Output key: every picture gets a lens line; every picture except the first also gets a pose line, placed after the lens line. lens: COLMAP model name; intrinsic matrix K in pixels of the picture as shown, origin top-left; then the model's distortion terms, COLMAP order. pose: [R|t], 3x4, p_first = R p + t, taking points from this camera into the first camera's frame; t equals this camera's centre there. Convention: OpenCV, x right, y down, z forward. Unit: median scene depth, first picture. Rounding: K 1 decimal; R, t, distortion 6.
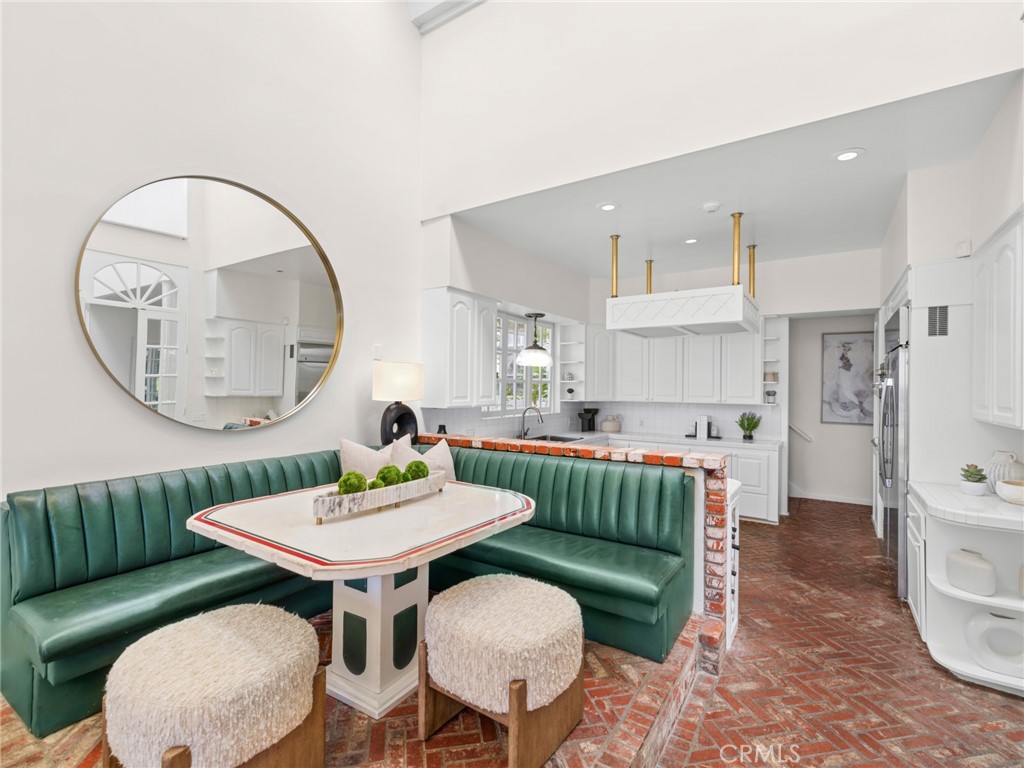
lens RADIAL K [[485.2, 0, 509.3], [0, 485.2, 382.1], [0, 0, 1]] dist [0.013535, -0.000057]
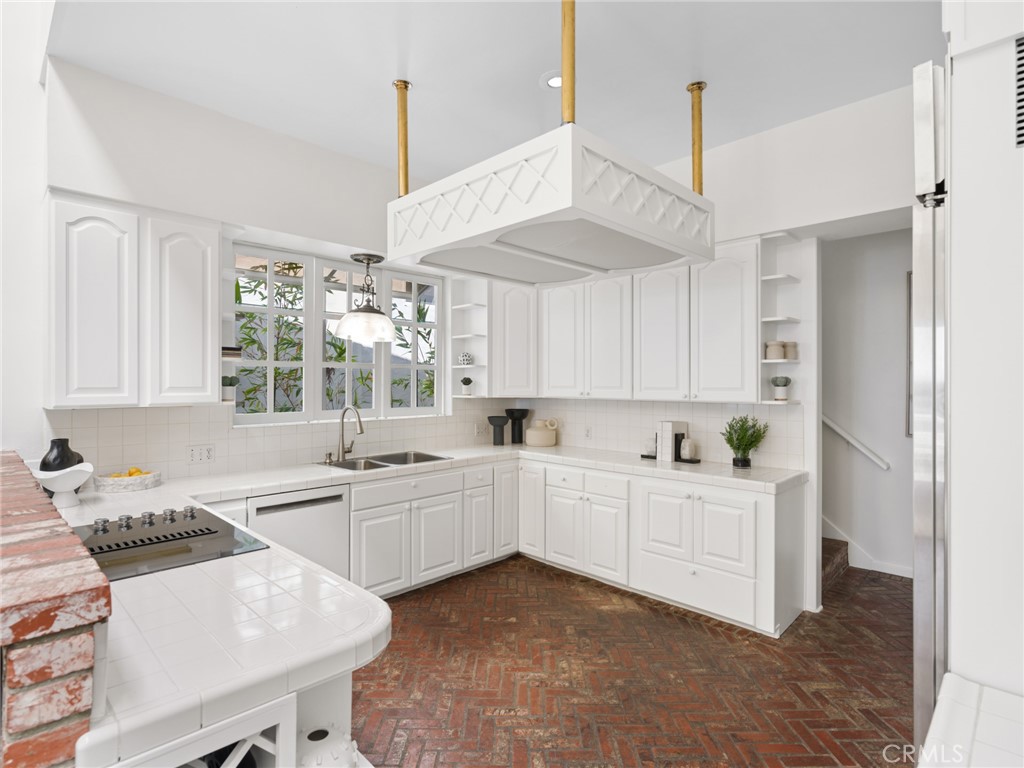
lens RADIAL K [[529.5, 0, 511.3], [0, 529.5, 379.2], [0, 0, 1]] dist [0.004618, 0.001607]
pose [[0.979502, -0.008515, -0.201254, 0.357351], [0.008580, 0.999963, -0.000551, 0.017763], [0.201252, -0.001187, 0.979539, 0.365560]]
